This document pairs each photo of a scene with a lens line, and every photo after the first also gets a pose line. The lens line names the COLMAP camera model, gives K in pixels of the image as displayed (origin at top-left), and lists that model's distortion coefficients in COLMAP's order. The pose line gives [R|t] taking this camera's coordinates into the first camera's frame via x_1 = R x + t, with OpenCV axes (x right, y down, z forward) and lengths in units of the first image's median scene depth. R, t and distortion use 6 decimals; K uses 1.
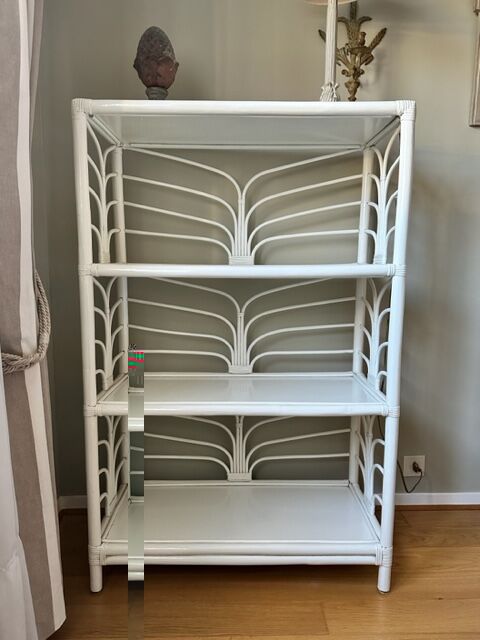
lens RADIAL K [[449.7, 0, 240.1], [0, 449.7, 315.9], [0, 0, 1]] dist [-0.005896, -0.004909]
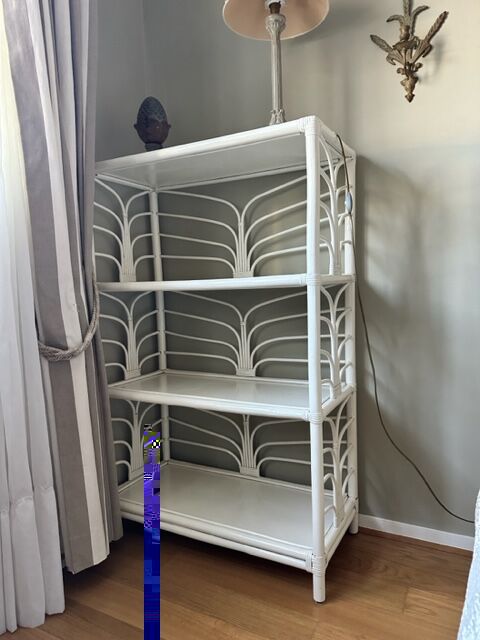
lens RADIAL K [[450.7, 0, 240.0], [0, 450.7, 320.0], [0, 0, 1]] dist [0.053360, -0.080701]
pose [[0.869885, 0.004895, -0.493230, 0.546351], [-0.017674, 0.999618, -0.021249, 0.012609], [0.492938, 0.027202, 0.869639, 0.017487]]
